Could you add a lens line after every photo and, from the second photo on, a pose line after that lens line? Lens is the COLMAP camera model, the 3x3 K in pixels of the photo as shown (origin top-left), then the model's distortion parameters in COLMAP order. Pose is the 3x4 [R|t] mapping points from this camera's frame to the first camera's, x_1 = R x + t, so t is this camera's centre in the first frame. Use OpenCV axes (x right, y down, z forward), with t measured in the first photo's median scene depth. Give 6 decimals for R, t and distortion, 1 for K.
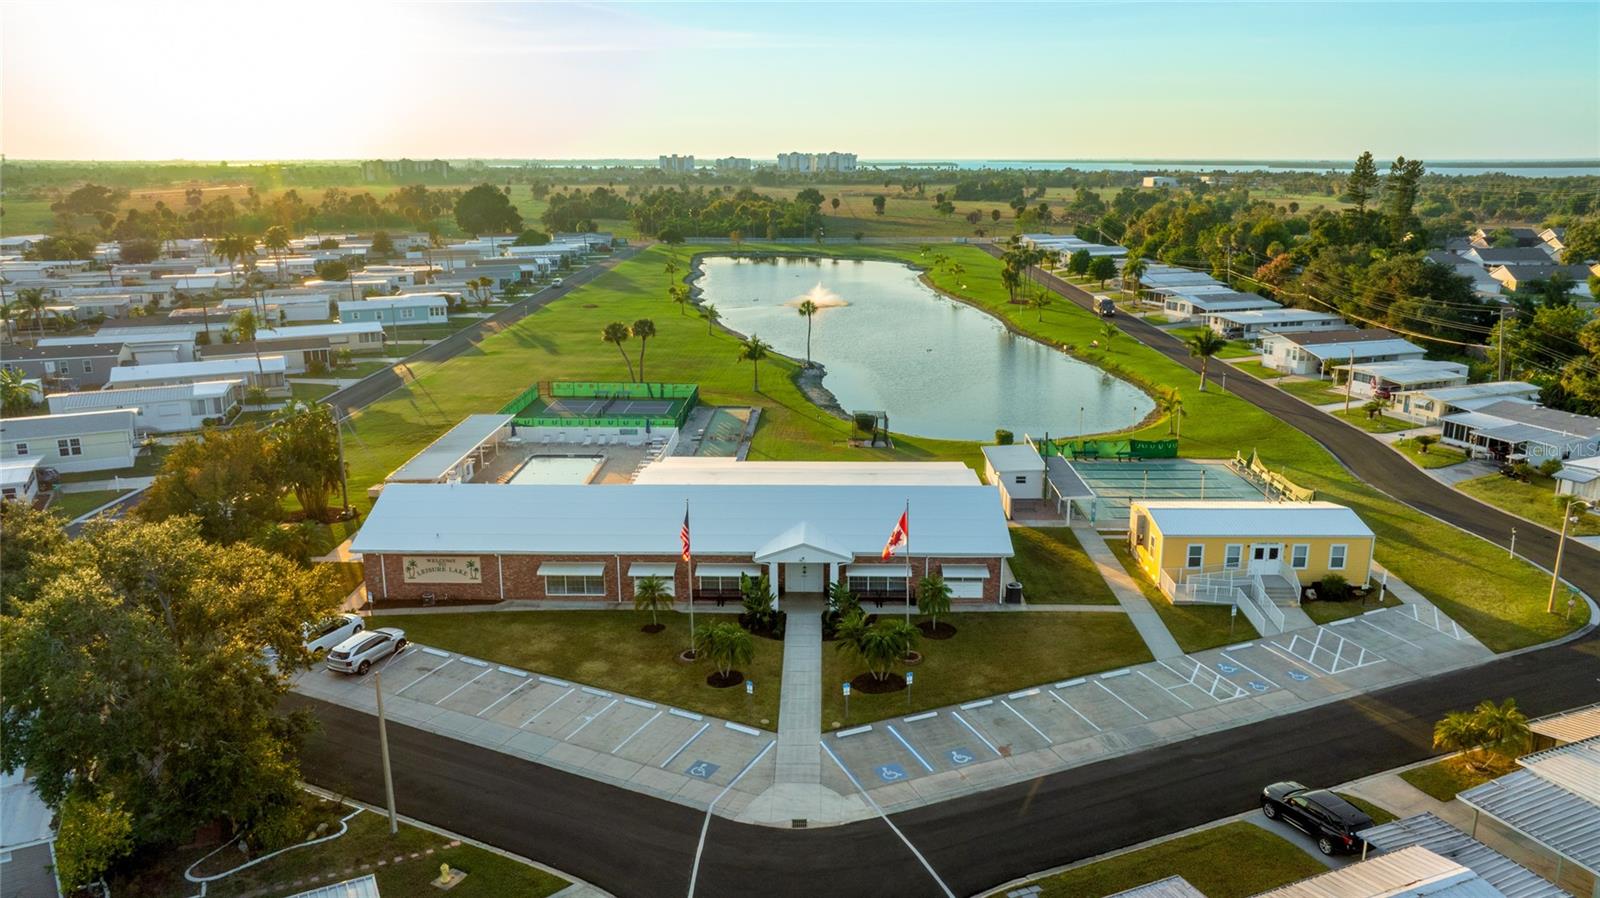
lens RADIAL K [[1126.3, 0, 798.2], [0, 1126.3, 449.5], [0, 0, 1]] dist [-0.005105, 0.001093]
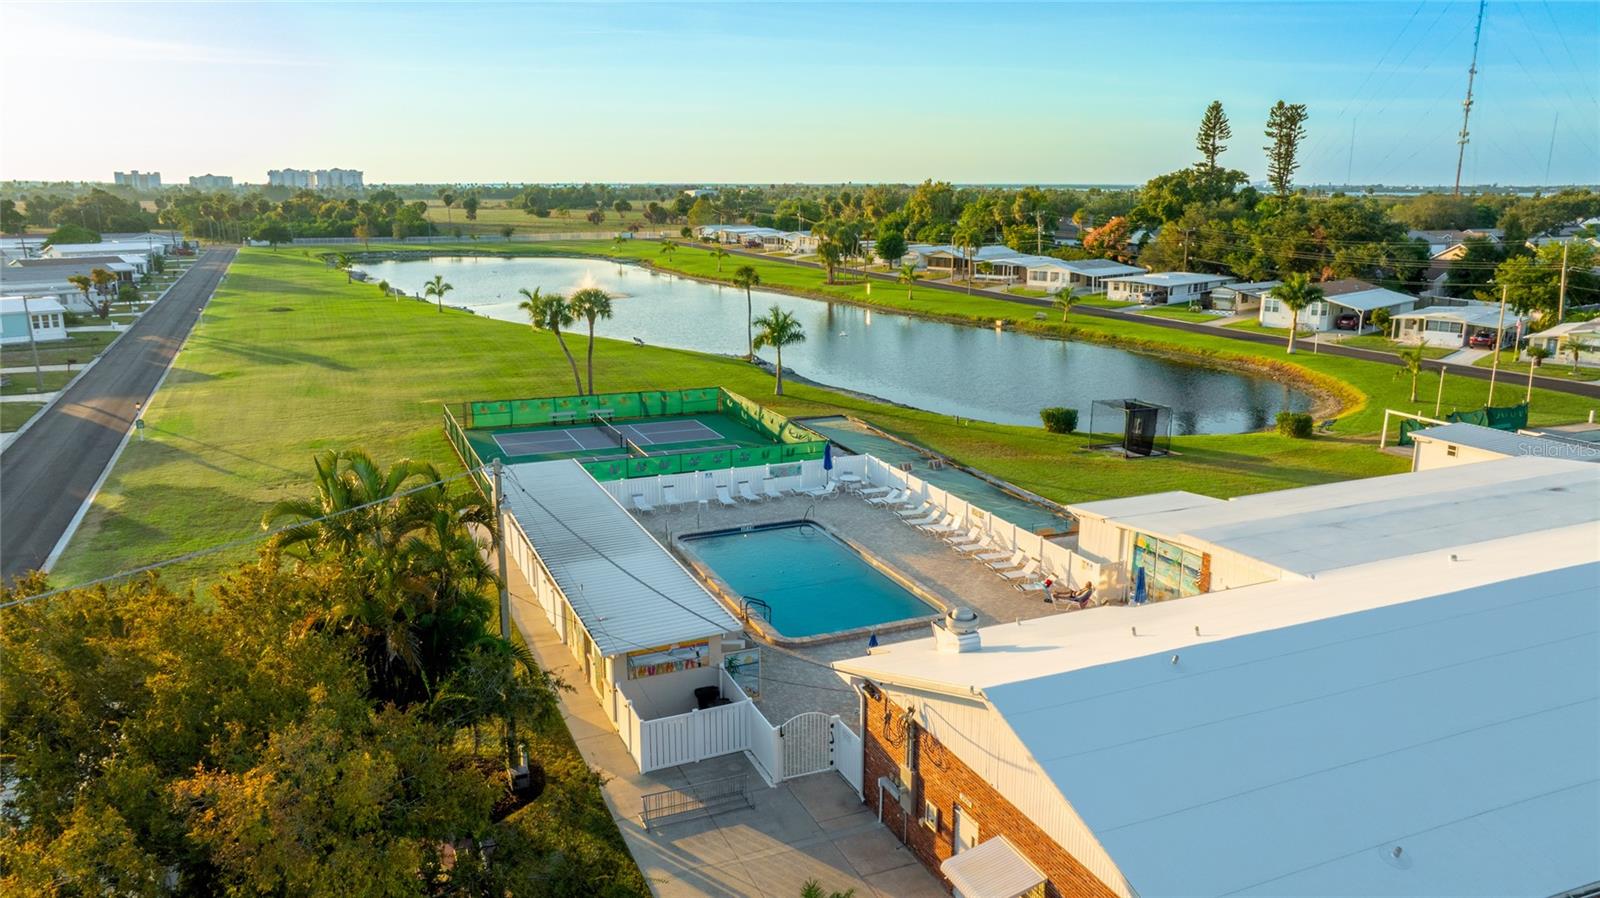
lens RADIAL K [[1126.3, 0, 803.9], [0, 1126.3, 447.5], [0, 0, 1]] dist [-0.005105, 0.001093]
pose [[0.909958, -0.092774, 0.404190, -0.200402], [0.100958, 0.994890, 0.001070, -0.014808], [-0.402224, 0.039832, 0.914674, 0.286626]]
